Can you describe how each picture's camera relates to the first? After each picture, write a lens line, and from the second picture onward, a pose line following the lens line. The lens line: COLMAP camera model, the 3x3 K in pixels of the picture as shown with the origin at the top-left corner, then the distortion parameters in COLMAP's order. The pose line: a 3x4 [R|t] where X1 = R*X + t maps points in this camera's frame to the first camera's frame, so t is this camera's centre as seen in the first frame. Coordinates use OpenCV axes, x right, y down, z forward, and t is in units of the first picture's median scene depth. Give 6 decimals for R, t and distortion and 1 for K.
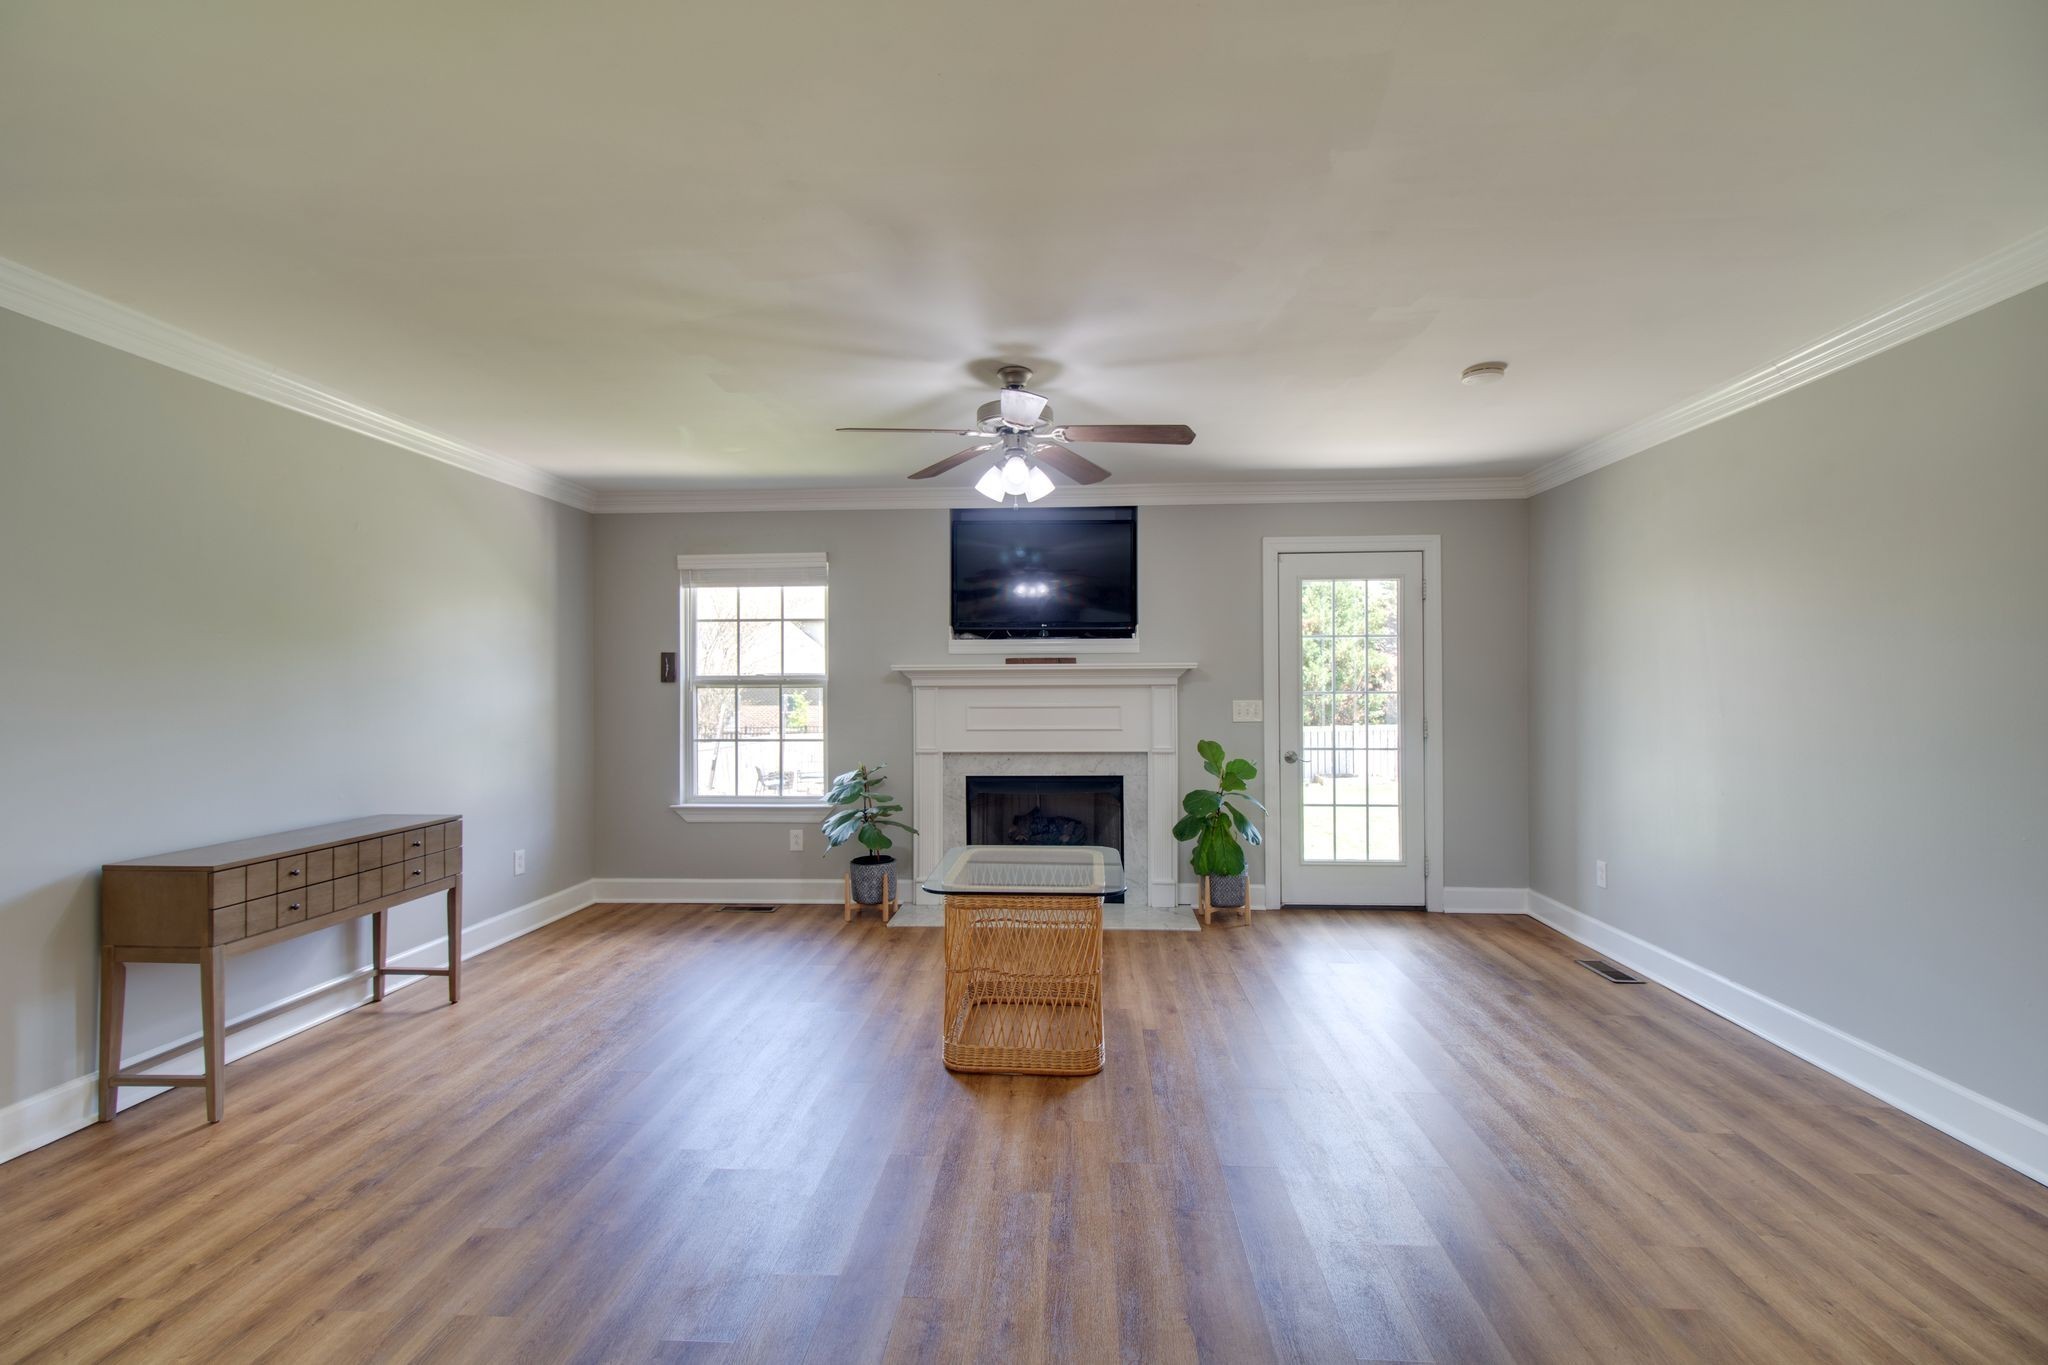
lens RADIAL K [[936.6, 0, 1020.0], [0, 936.6, 679.8], [0, 0, 1]] dist [0.010882, -0.010007]
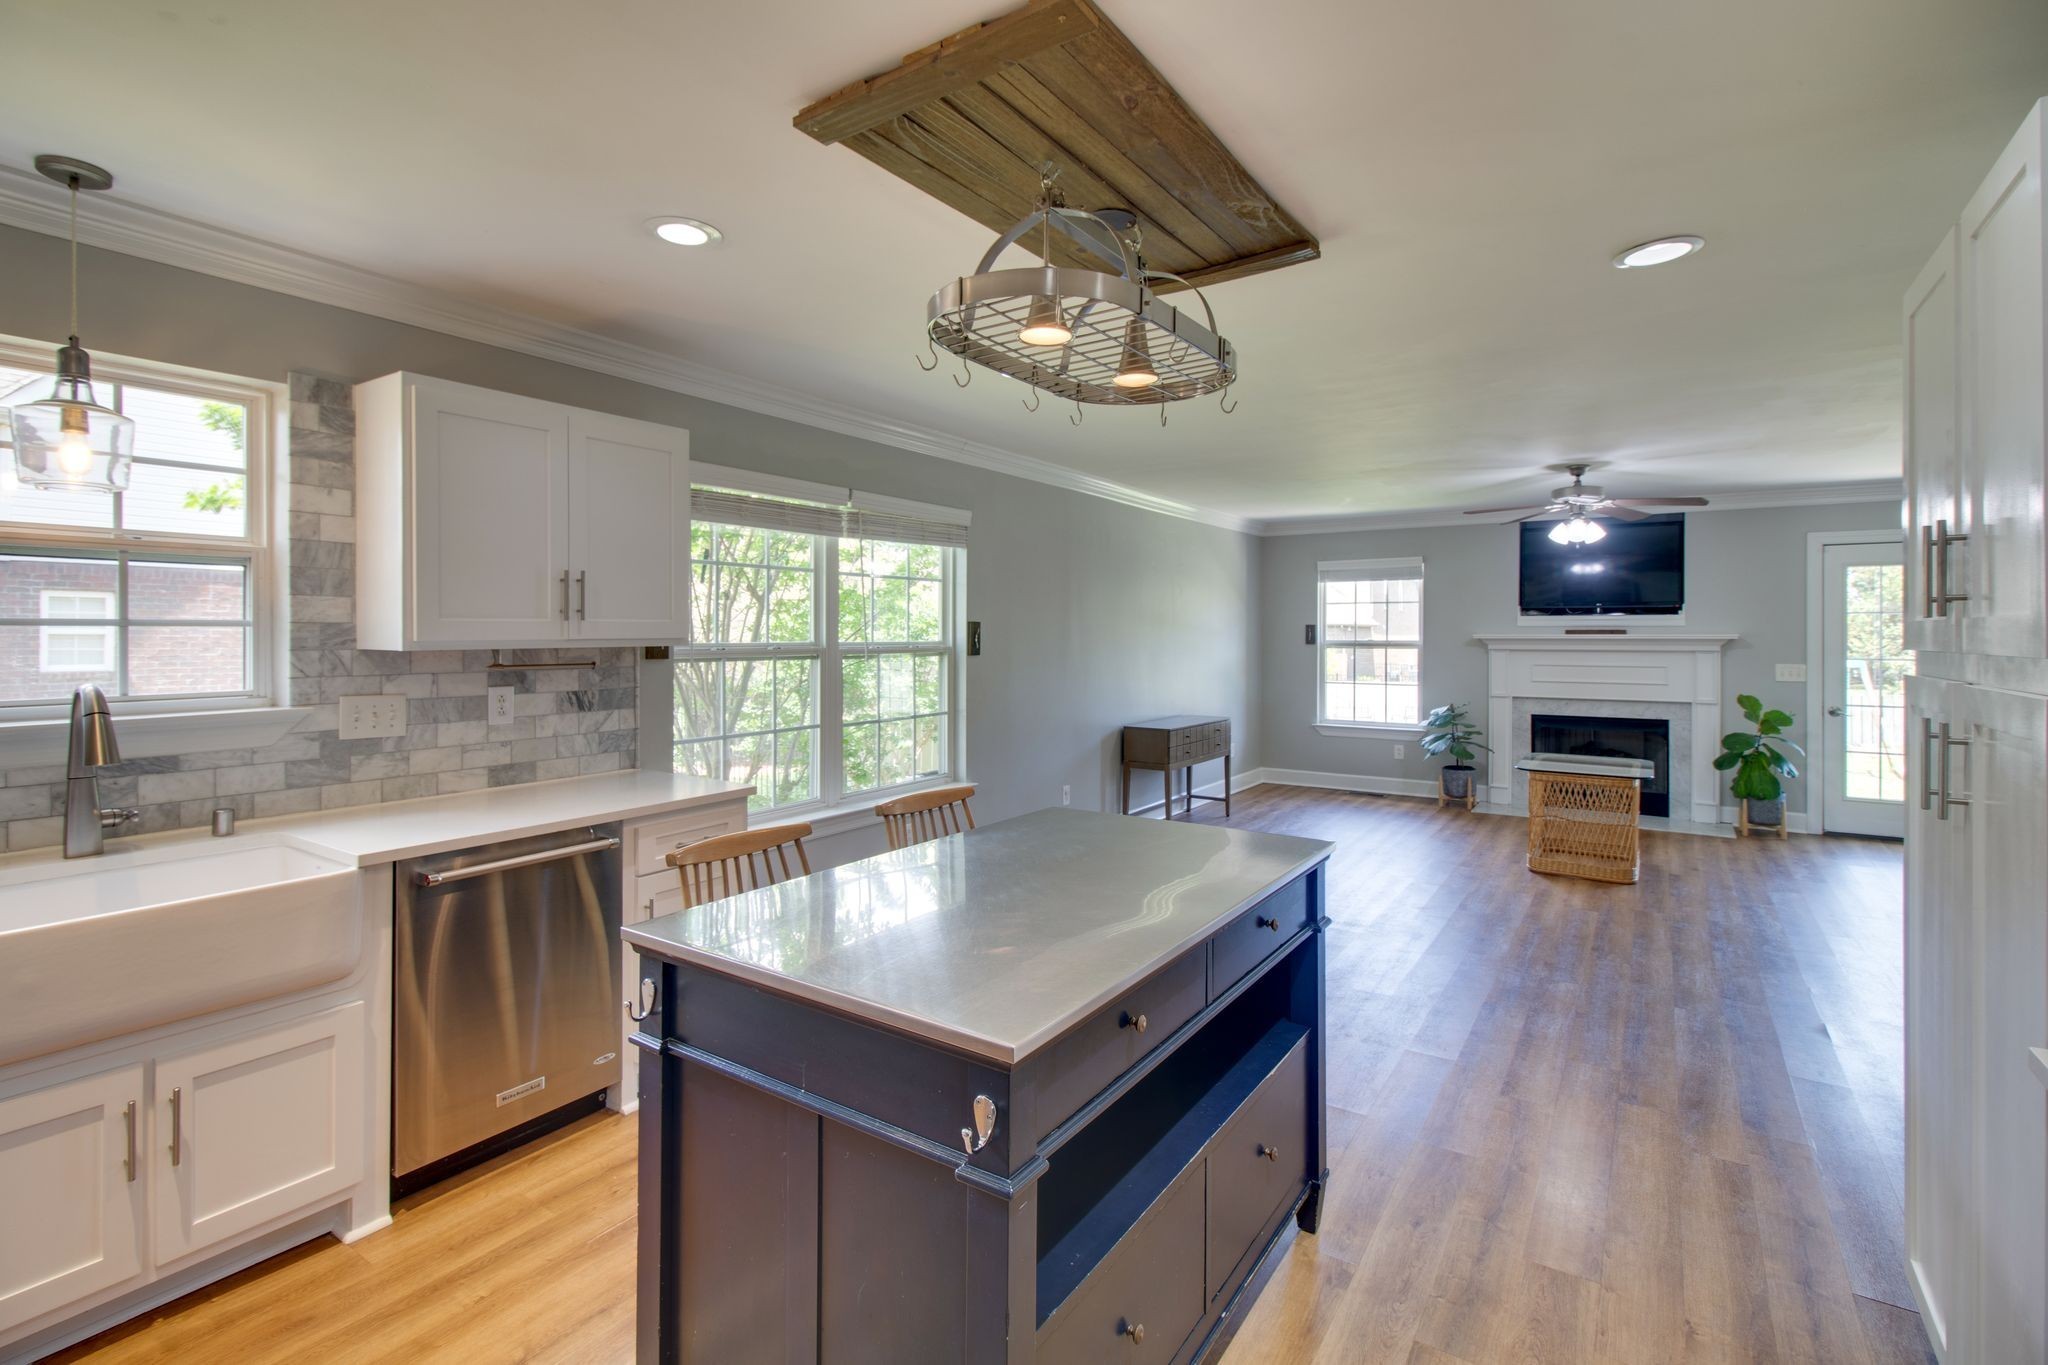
lens RADIAL K [[936.6, 0, 1012.8], [0, 936.6, 636.6], [0, 0, 1]] dist [0.010882, -0.010007]
pose [[0.860790, 0.006936, -0.508912, -0.012355], [-0.001981, 0.999945, 0.010278, -0.026363], [0.508956, -0.007839, 0.860757, -0.614585]]
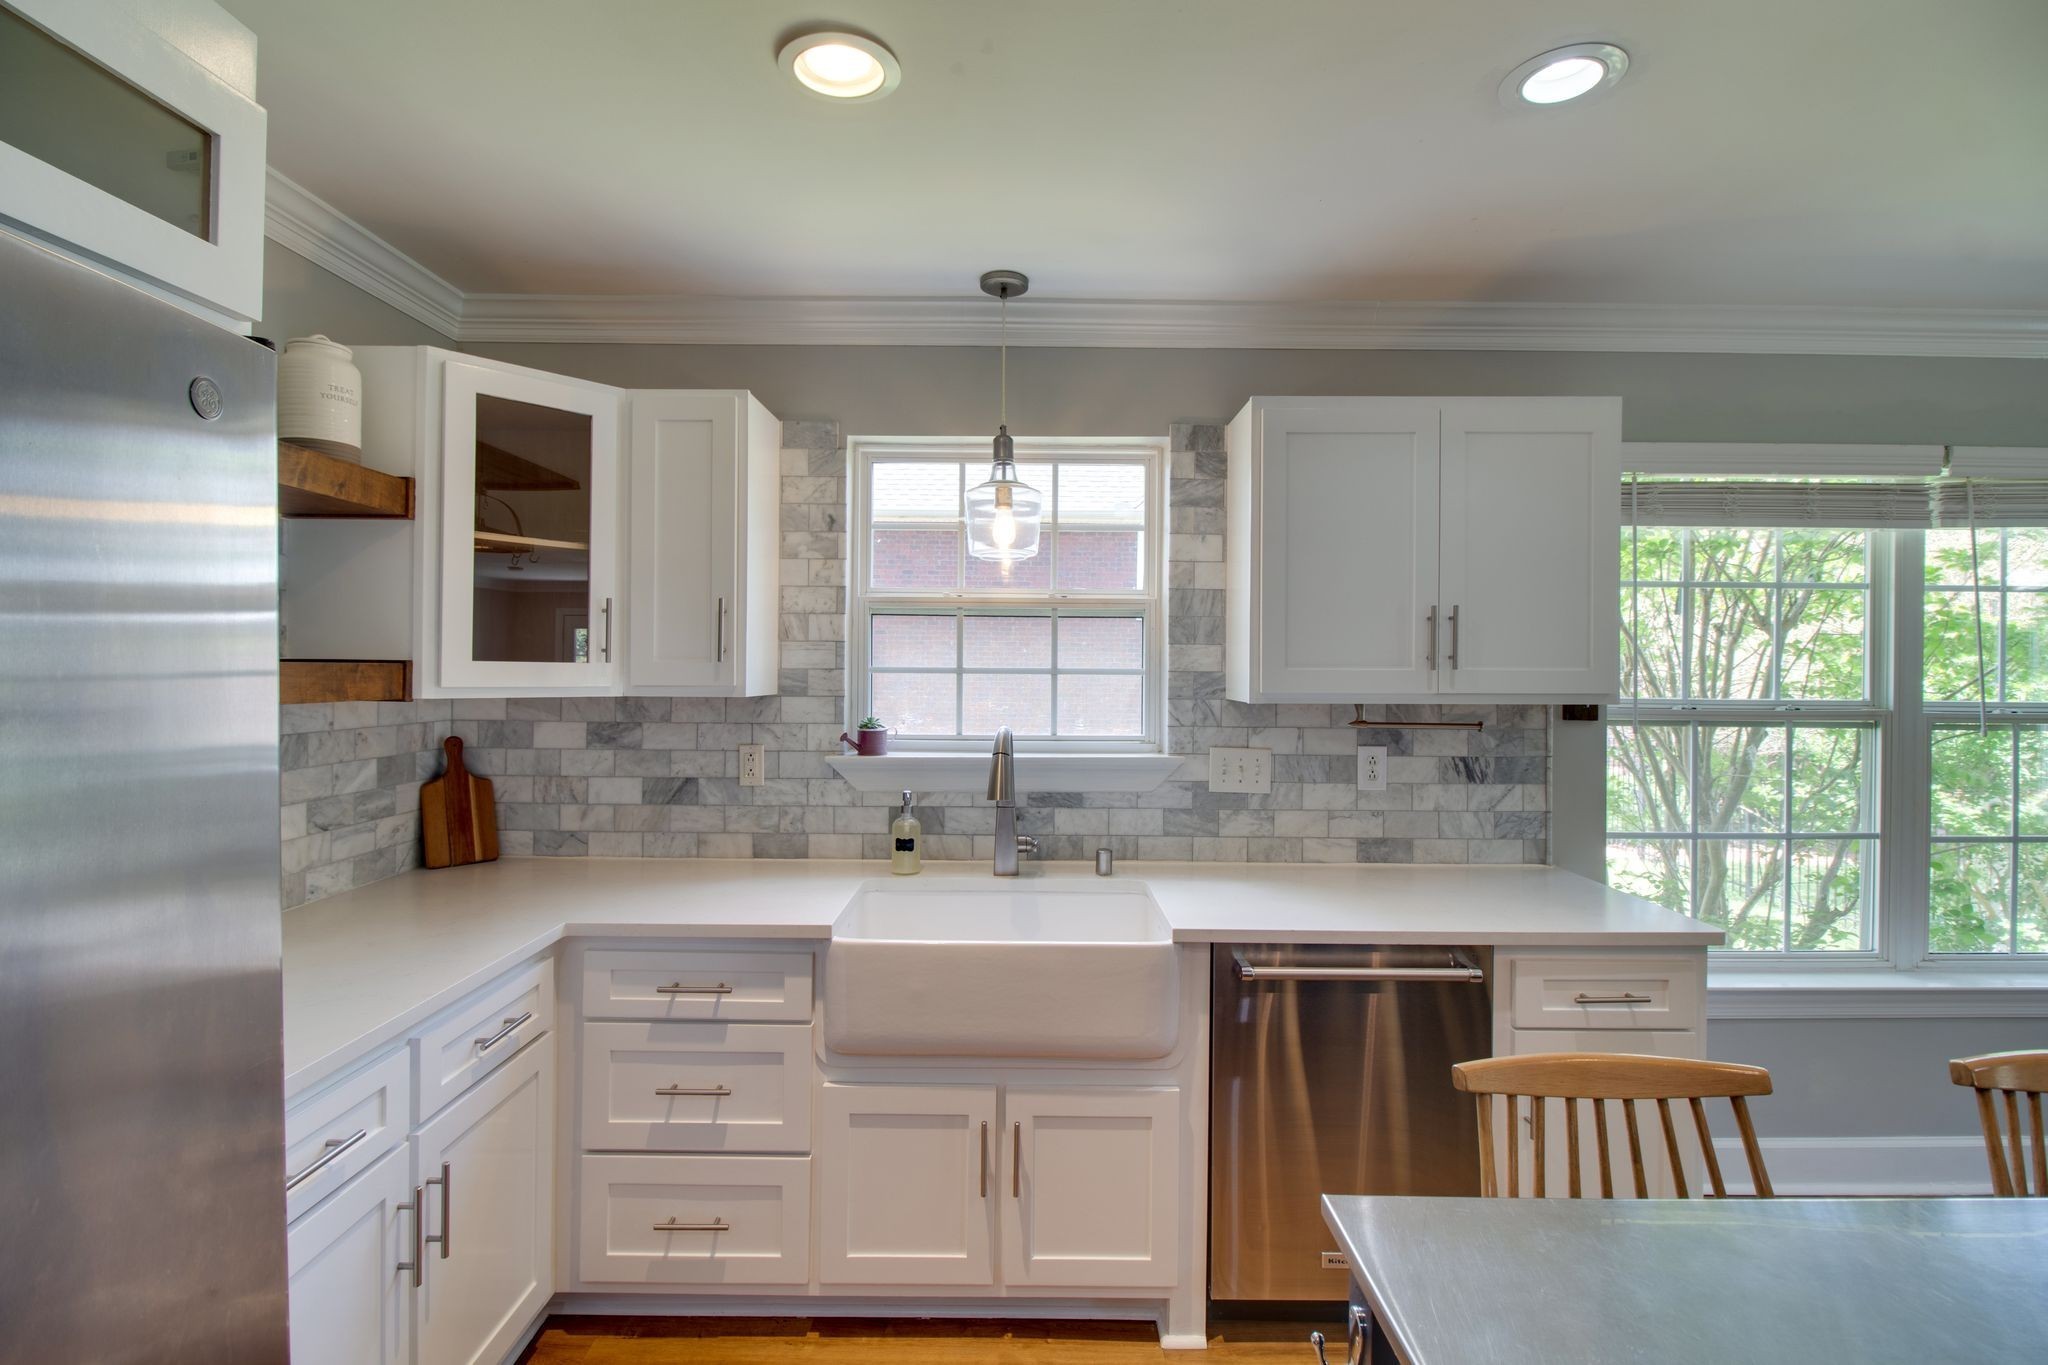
lens RADIAL K [[936.6, 0, 1036.9], [0, 936.6, 671.2], [0, 0, 1]] dist [0.010882, -0.010007]
pose [[0.069451, 0.006519, -0.997564, -0.099856], [-0.003032, 0.999975, 0.006324, -0.031193], [0.997581, 0.002585, 0.069469, -0.484972]]
